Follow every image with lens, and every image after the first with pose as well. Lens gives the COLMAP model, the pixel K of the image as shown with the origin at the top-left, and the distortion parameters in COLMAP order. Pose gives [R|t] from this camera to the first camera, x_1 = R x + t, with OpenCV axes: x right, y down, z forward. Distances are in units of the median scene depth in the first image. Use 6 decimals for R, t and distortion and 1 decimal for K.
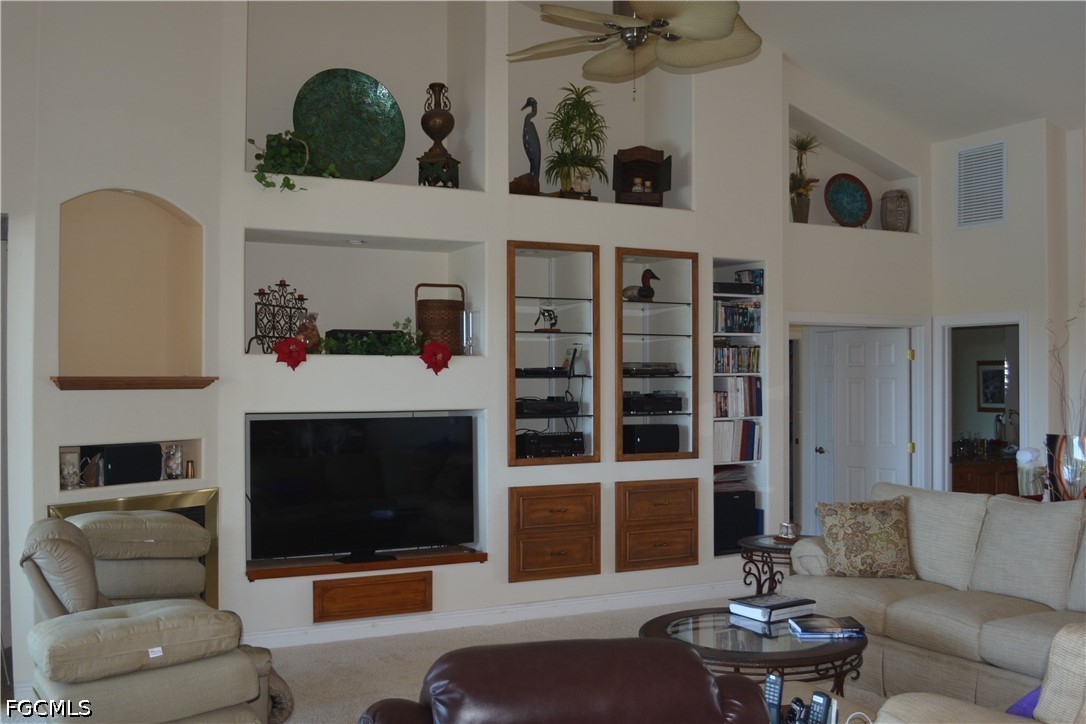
lens RADIAL K [[1066.0, 0, 541.3], [0, 1066.0, 370.4], [0, 0, 1]] dist [-0.080032, 0.000000]
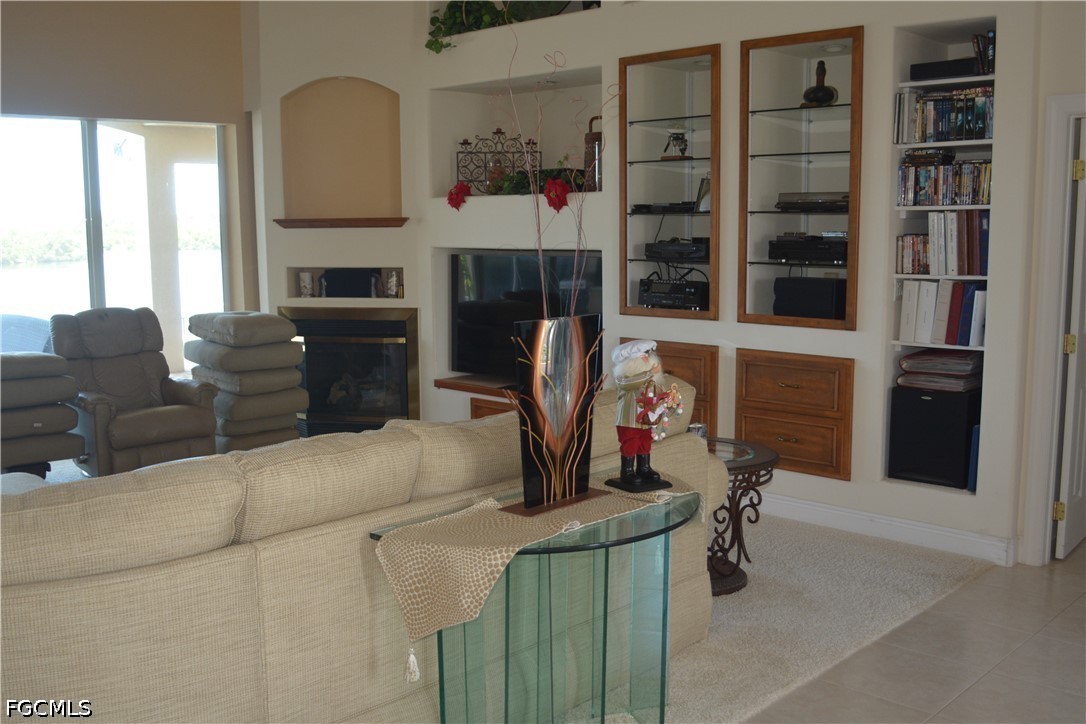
lens RADIAL K [[1066.0, 0, 542.8], [0, 1066.0, 365.0], [0, 0, 1]] dist [-0.080032, 0.000000]
pose [[0.325331, 0.124623, -0.937352, 0.755375], [0.015729, 0.990427, 0.137139, 0.007439], [0.945470, -0.059359, 0.320256, 0.608562]]
